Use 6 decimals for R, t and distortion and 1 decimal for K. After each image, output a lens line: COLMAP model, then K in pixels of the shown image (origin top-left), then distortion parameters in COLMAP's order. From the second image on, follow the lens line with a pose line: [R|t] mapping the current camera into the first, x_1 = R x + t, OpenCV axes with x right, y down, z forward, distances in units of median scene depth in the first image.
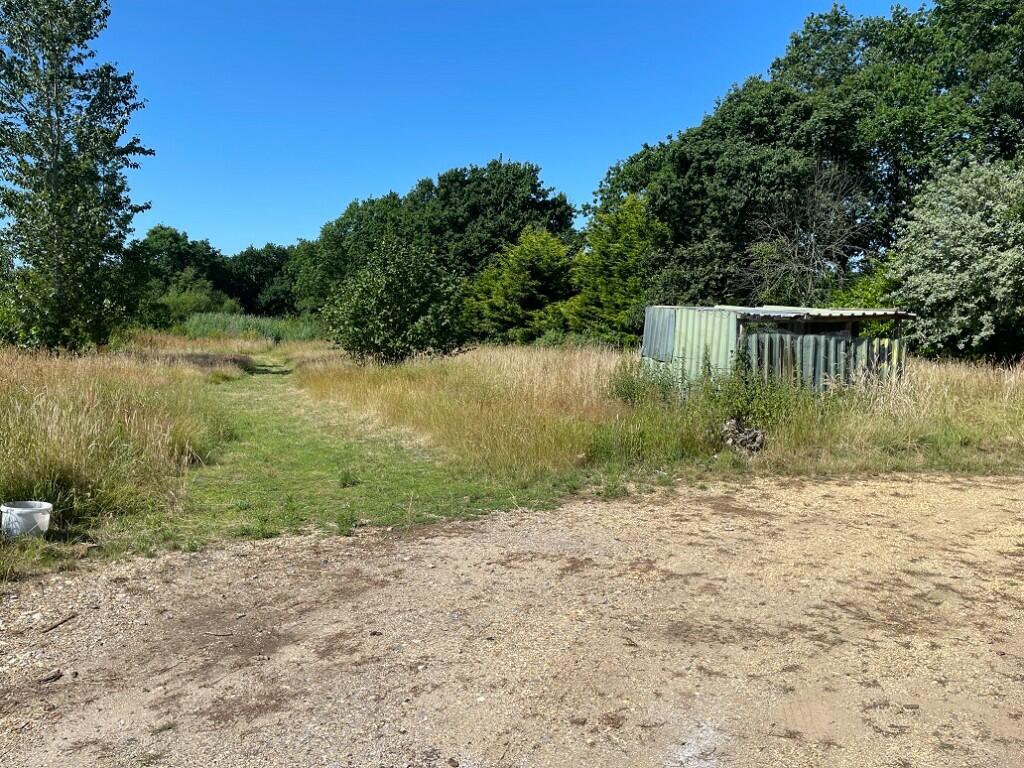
lens RADIAL K [[791.9, 0, 512.0], [0, 791.9, 384.0], [0, 0, 1]] dist [0.127132, -0.220656]
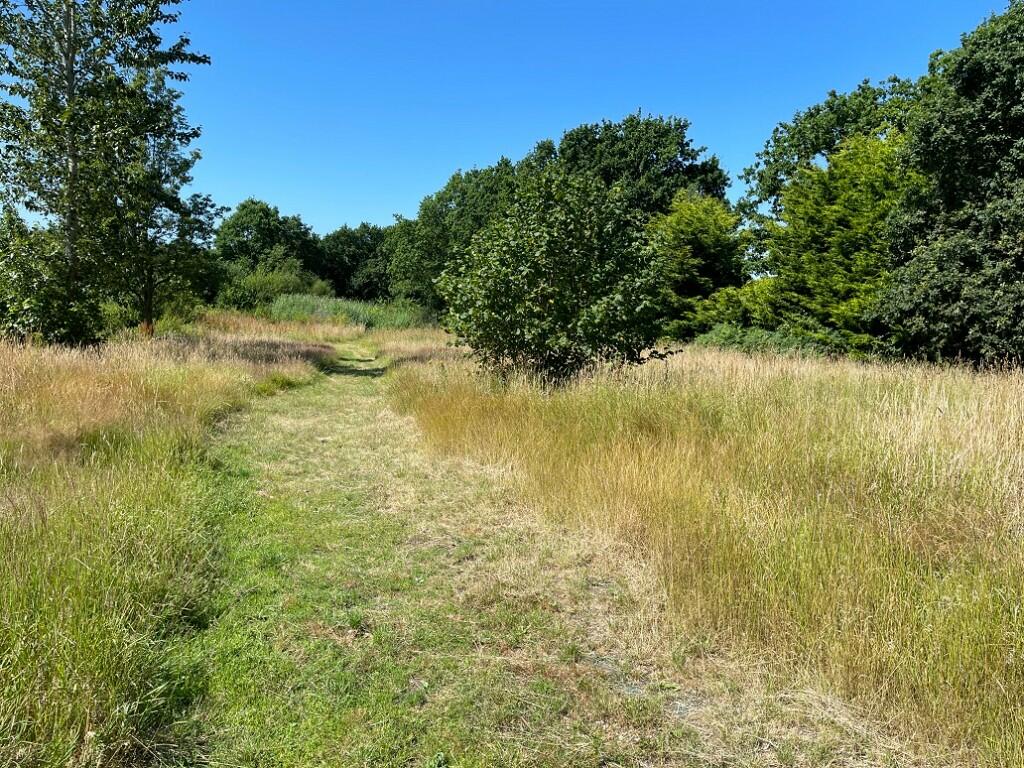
lens RADIAL K [[791.9, 0, 512.0], [0, 791.9, 384.0], [0, 0, 1]] dist [0.127132, -0.220656]
pose [[0.993683, 0.038107, -0.105556, -0.048096], [-0.036972, 0.999236, 0.012687, -0.010177], [0.105958, -0.008704, 0.994332, 0.167824]]
